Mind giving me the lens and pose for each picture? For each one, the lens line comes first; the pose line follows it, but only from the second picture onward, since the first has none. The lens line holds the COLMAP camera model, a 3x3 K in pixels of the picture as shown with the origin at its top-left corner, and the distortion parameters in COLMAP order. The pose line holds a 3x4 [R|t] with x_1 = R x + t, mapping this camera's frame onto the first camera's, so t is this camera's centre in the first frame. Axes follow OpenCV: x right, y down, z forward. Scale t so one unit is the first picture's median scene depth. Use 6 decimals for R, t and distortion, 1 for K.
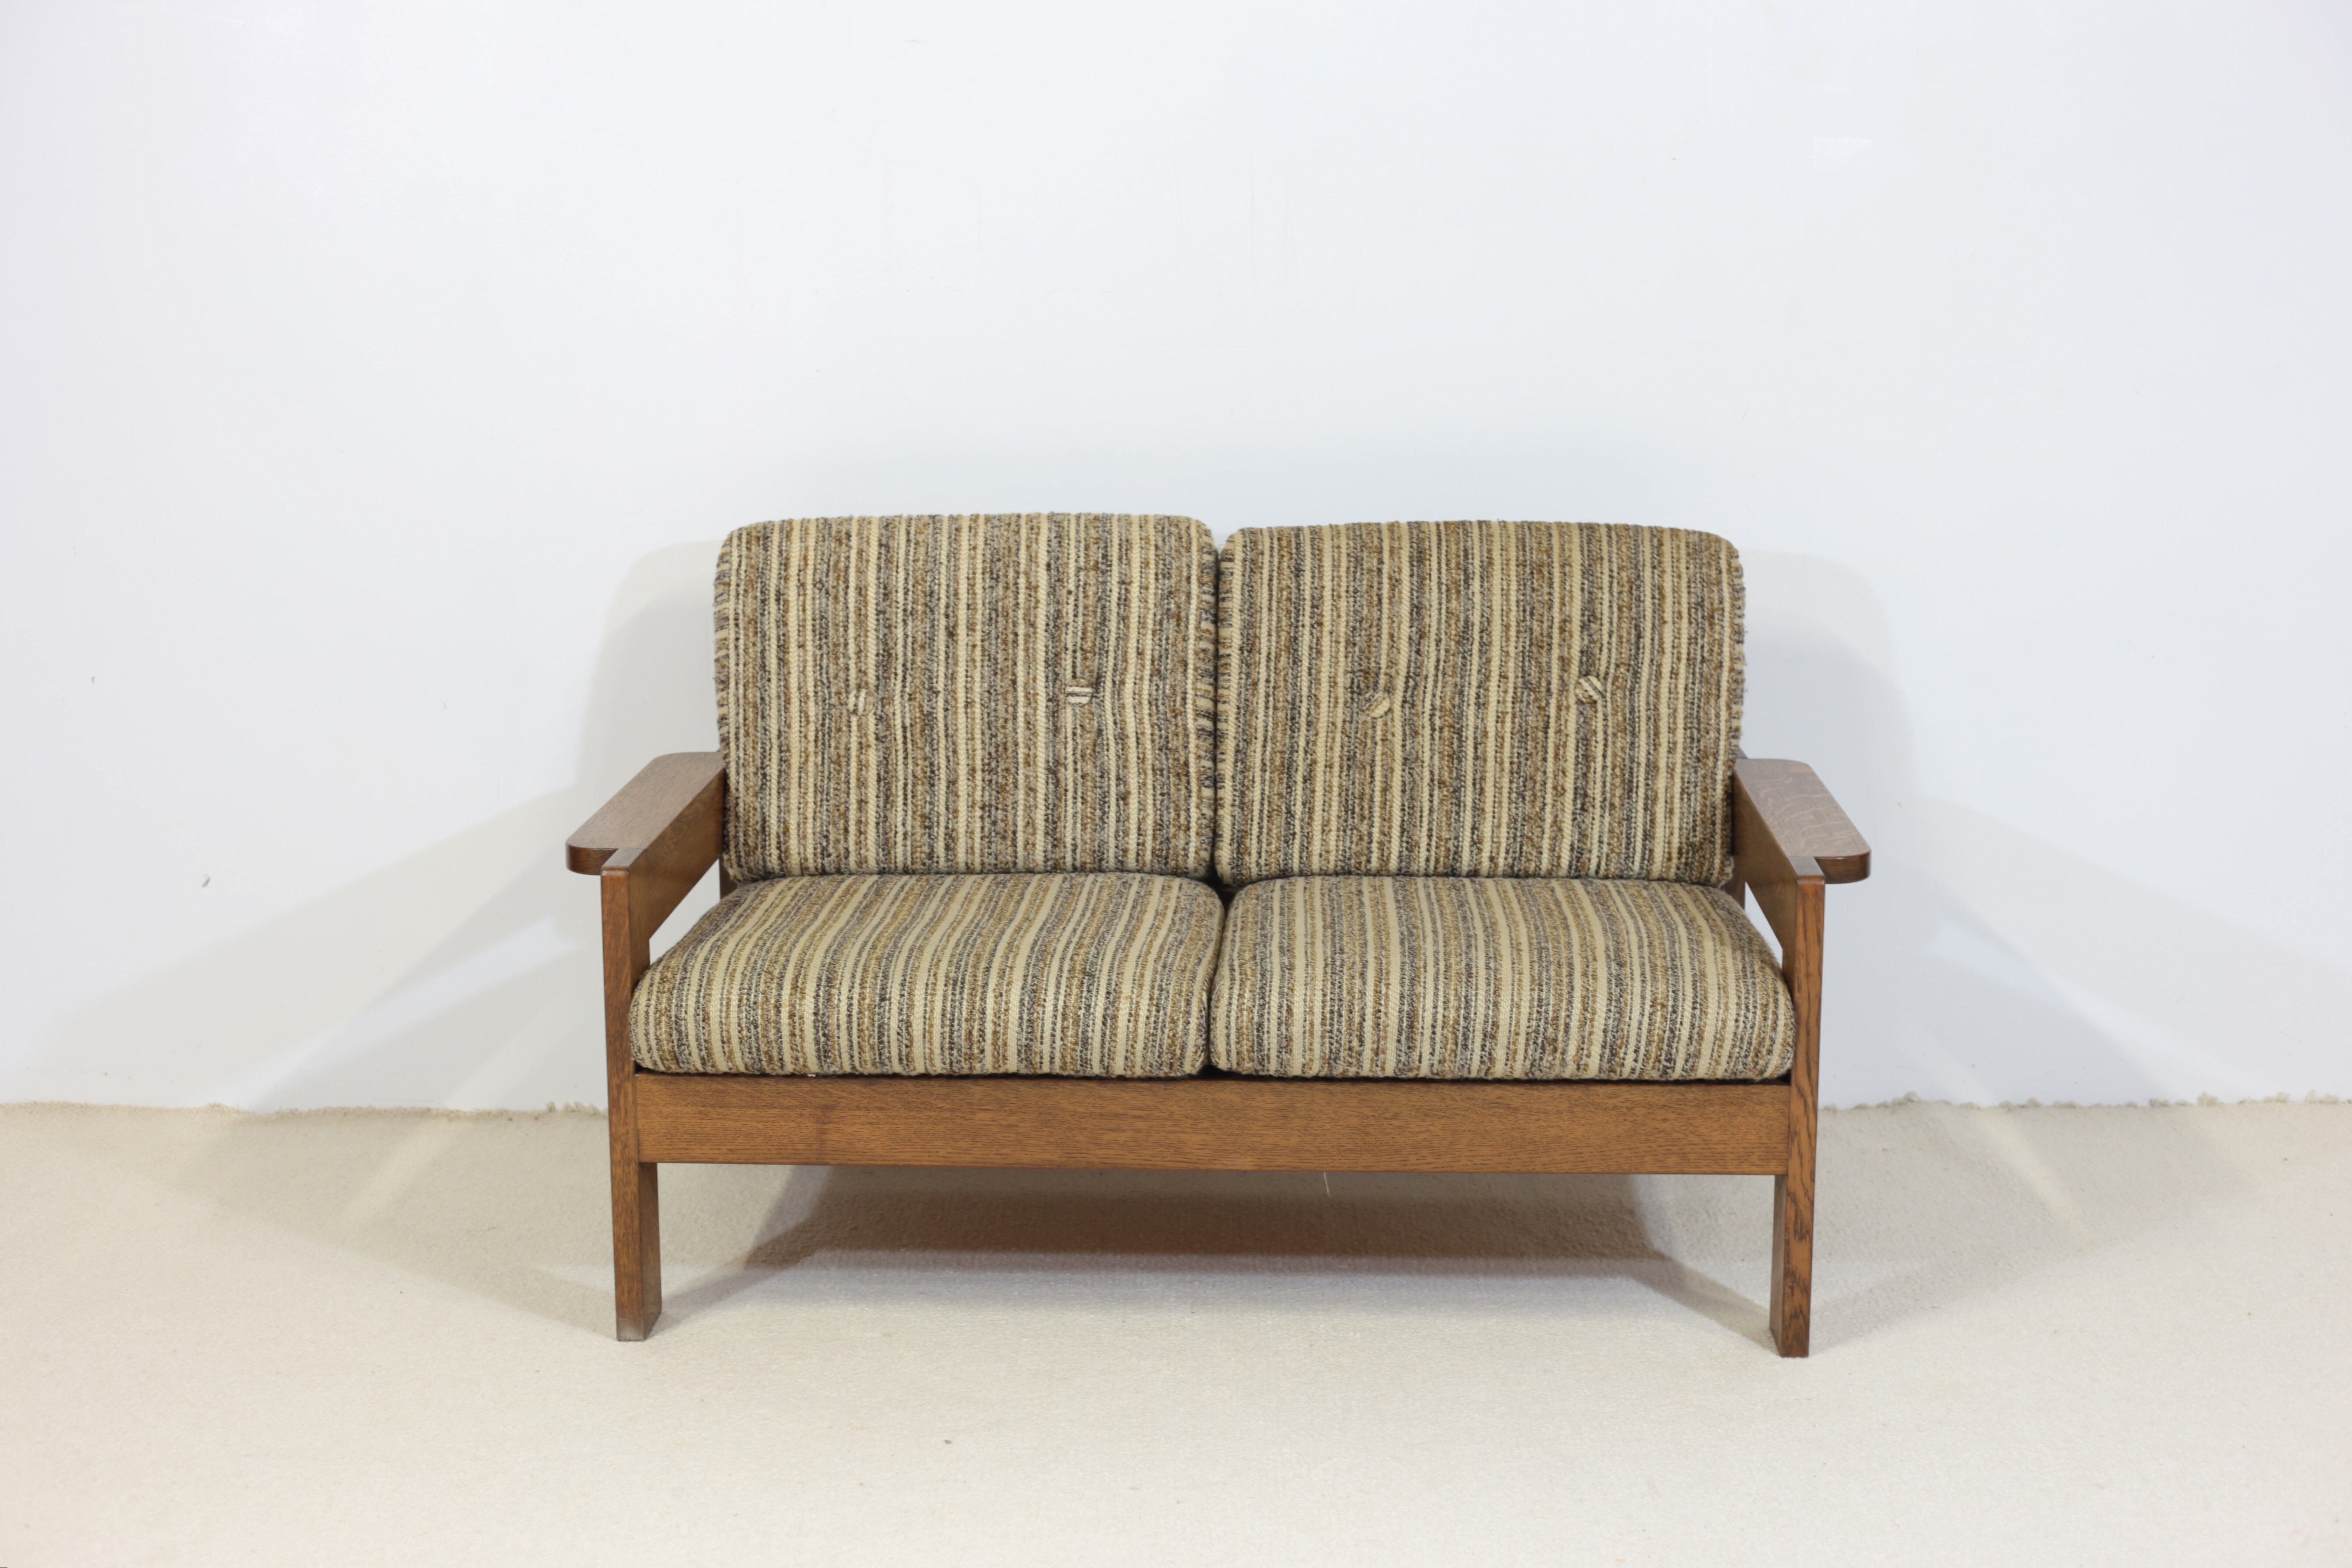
lens RADIAL K [[3502.9, 0, 1176.0], [0, 3502.9, 784.0], [0, 0, 1]] dist [-0.094385, 0.071290]
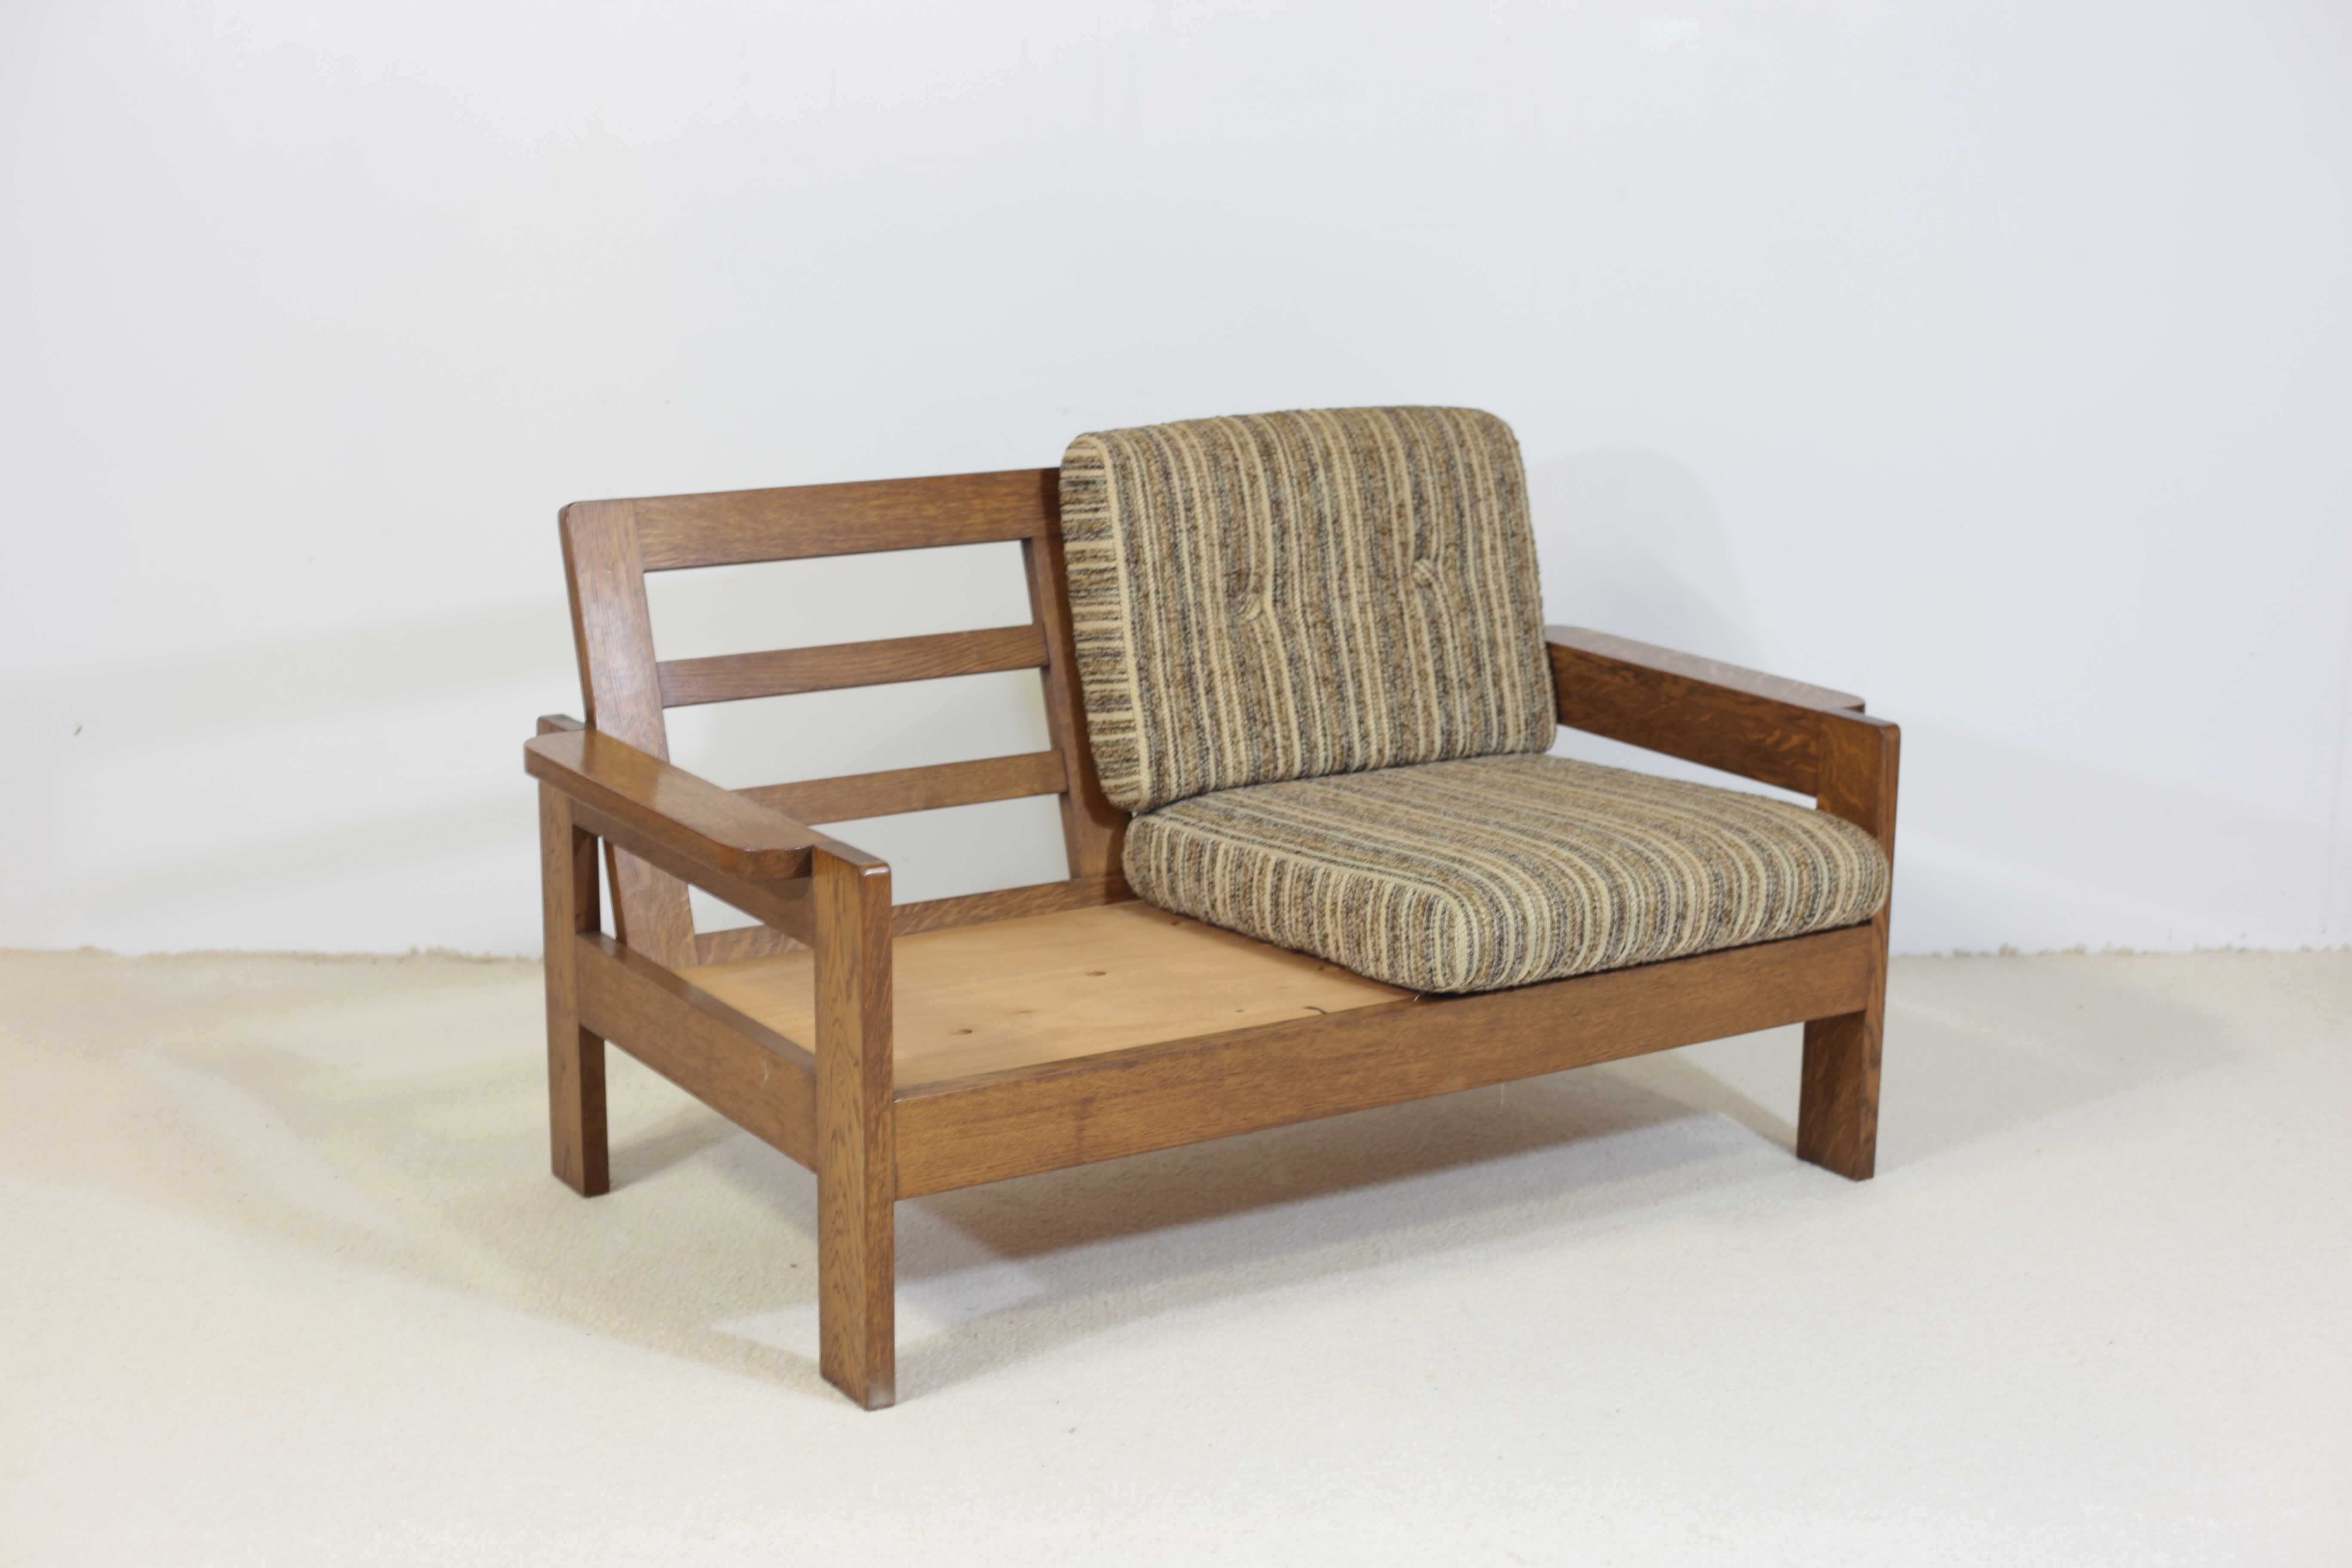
lens RADIAL K [[3503.1, 0, 1176.0], [0, 3503.1, 784.0], [0, 0, 1]] dist [-0.094385, 0.071290]
pose [[0.817487, -0.117921, 0.563746, -0.512663], [0.096209, 0.993022, 0.068202, -0.042200], [-0.567854, -0.001517, 0.823128, 0.217910]]
